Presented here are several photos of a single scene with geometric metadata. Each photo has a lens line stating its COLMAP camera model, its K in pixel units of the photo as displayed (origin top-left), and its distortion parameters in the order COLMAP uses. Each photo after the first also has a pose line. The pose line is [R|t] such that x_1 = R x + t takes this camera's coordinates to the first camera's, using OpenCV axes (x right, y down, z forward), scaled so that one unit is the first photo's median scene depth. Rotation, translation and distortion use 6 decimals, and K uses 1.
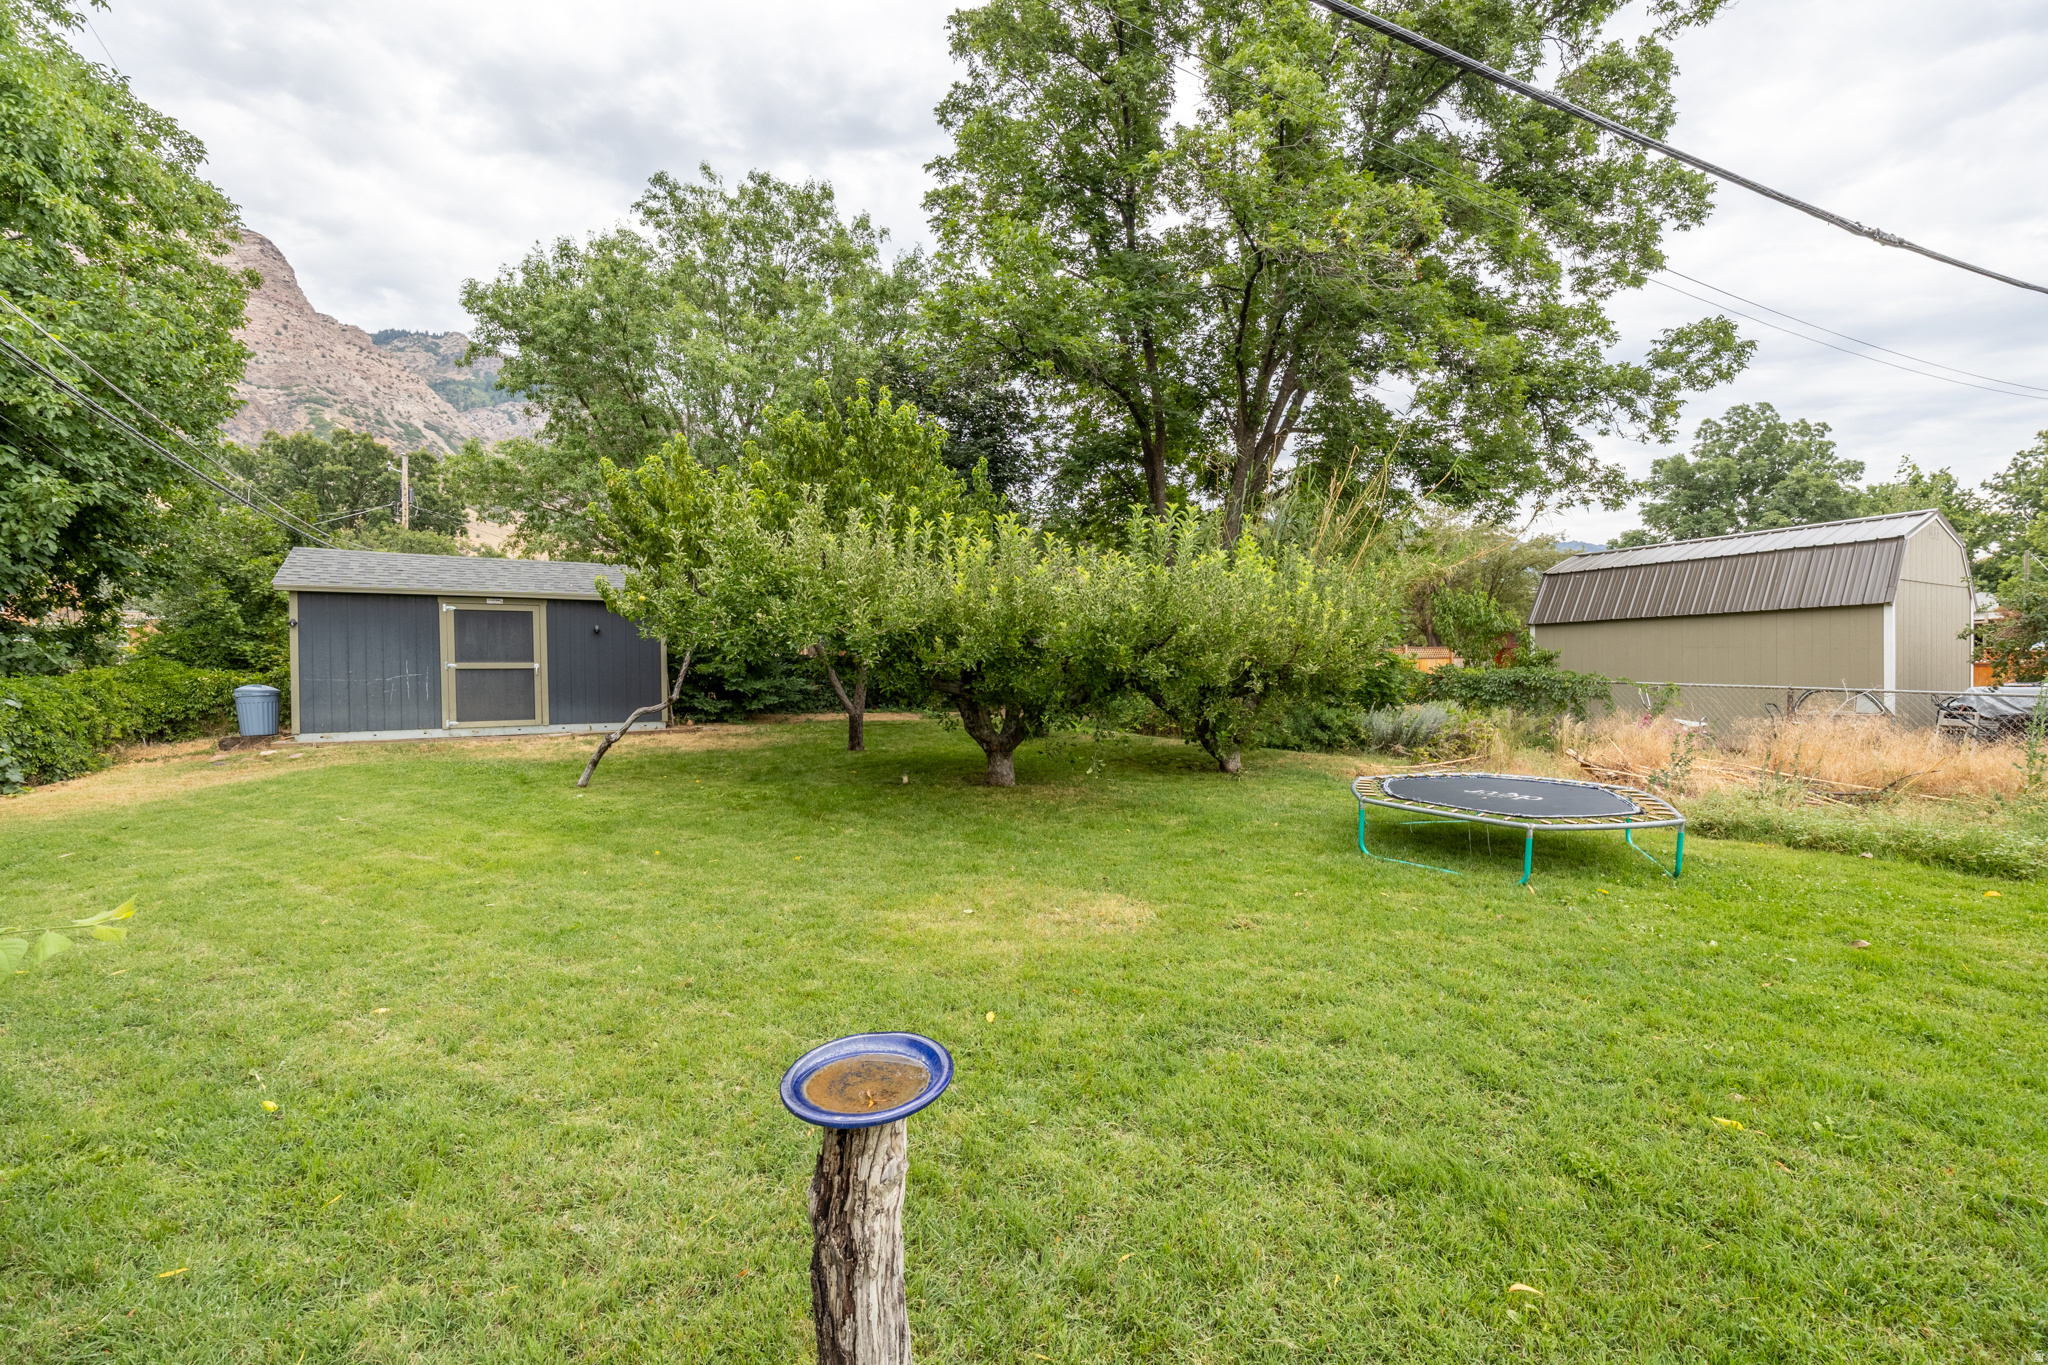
lens RADIAL K [[877.8, 0, 1025.4], [0, 877.8, 679.2], [0, 0, 1]] dist [-0.001663, -0.000412]
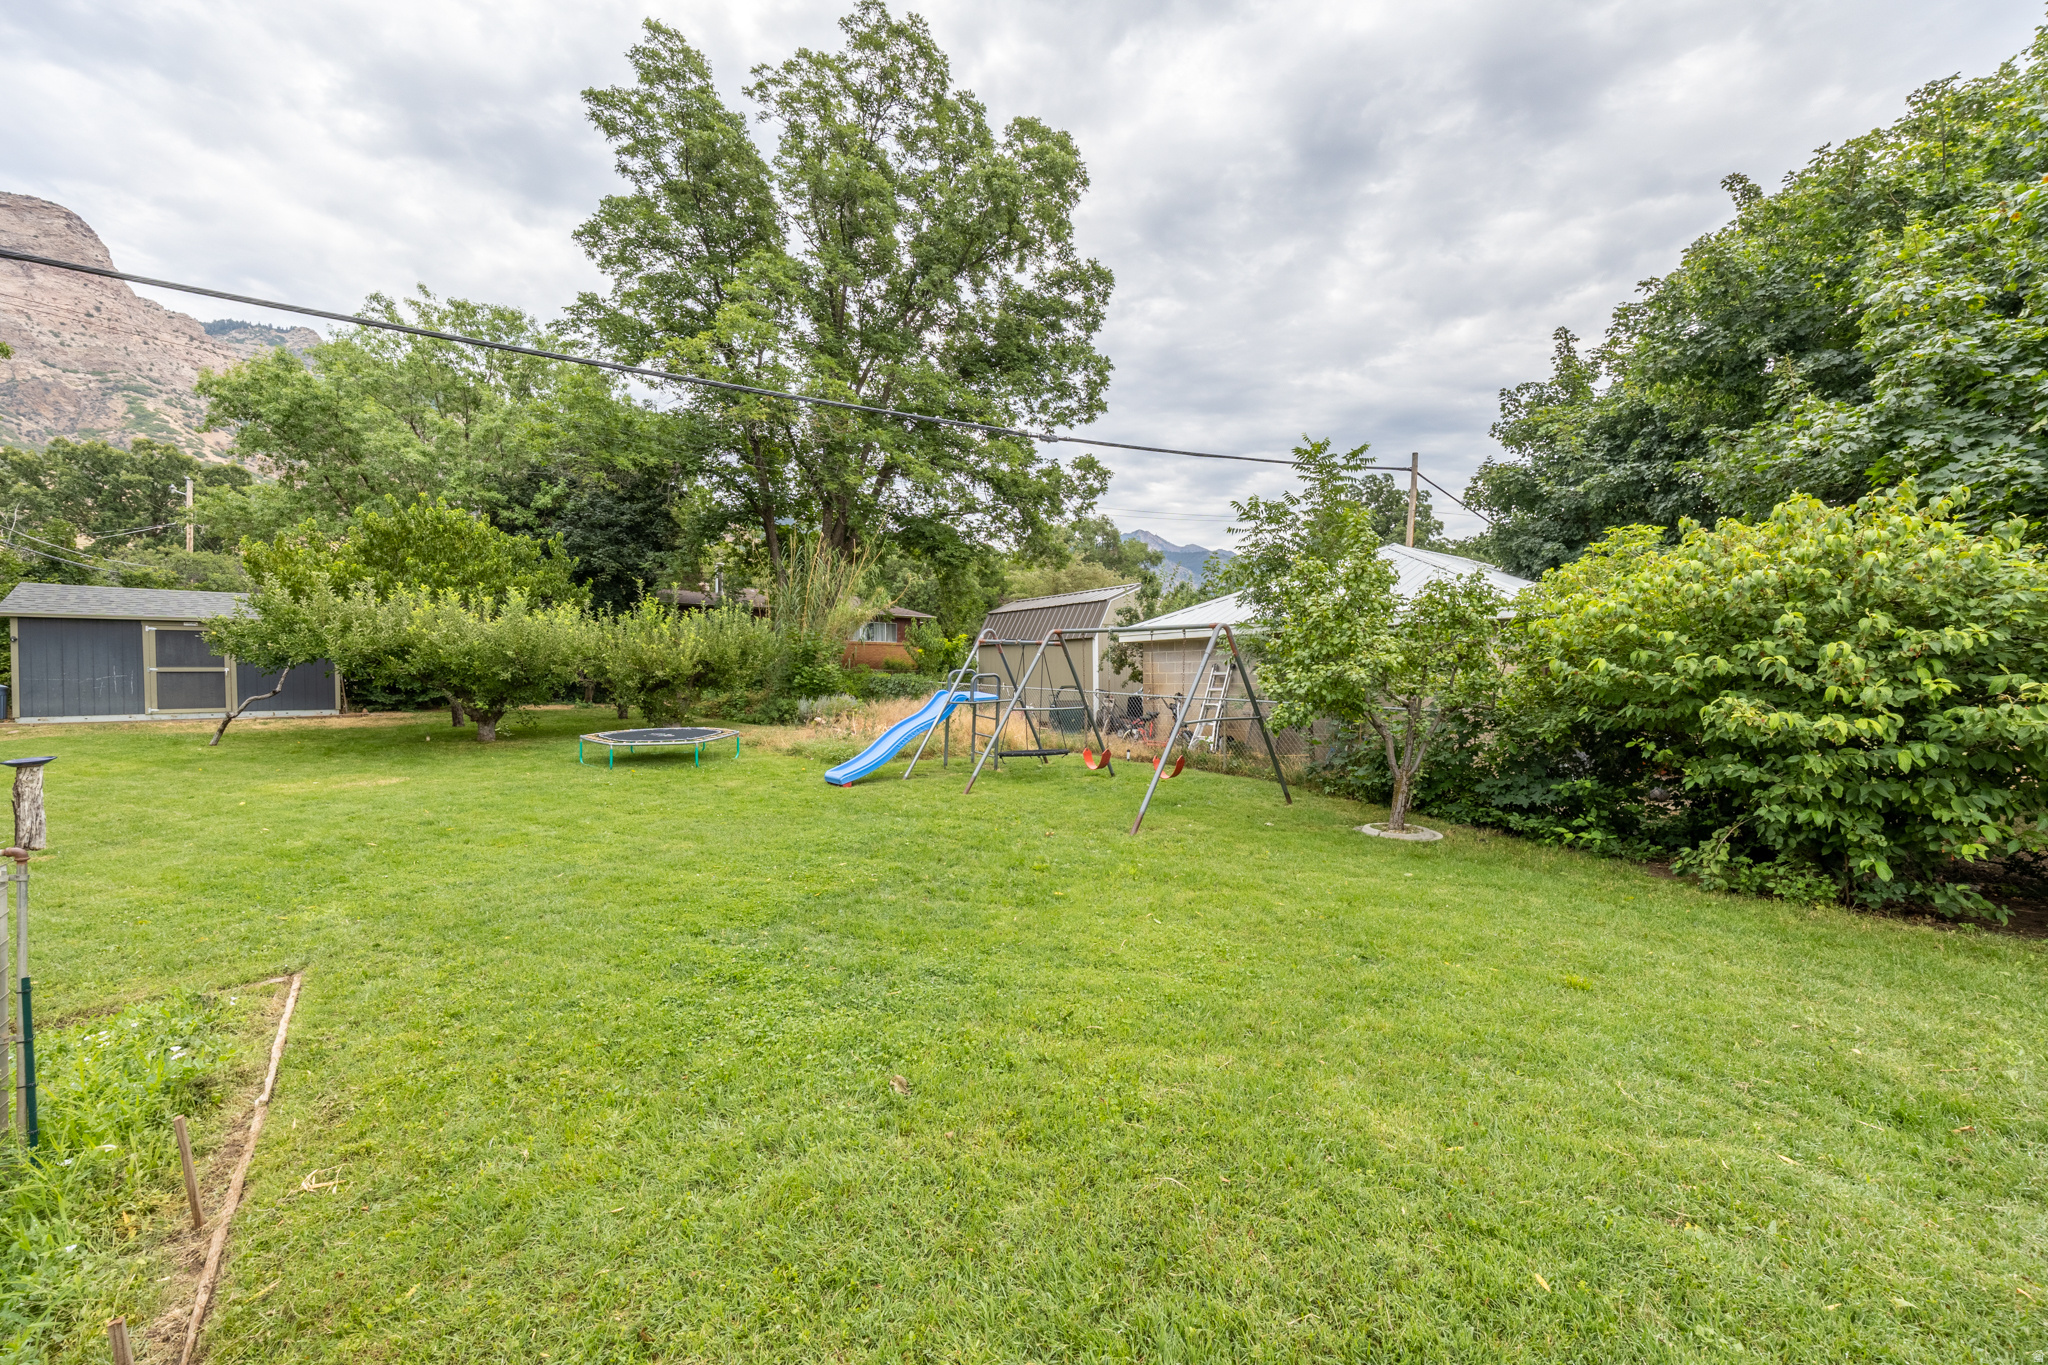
lens RADIAL K [[787.5, 0, 1024.0], [0, 787.5, 682.5], [0, 0, 1]] dist [0.000679, 0.000494]
pose [[0.986863, 0.000879, 0.161555, 0.108997], [-0.001209, 0.999997, 0.001941, 0.000280], [-0.161553, -0.002111, 0.986862, -0.099688]]
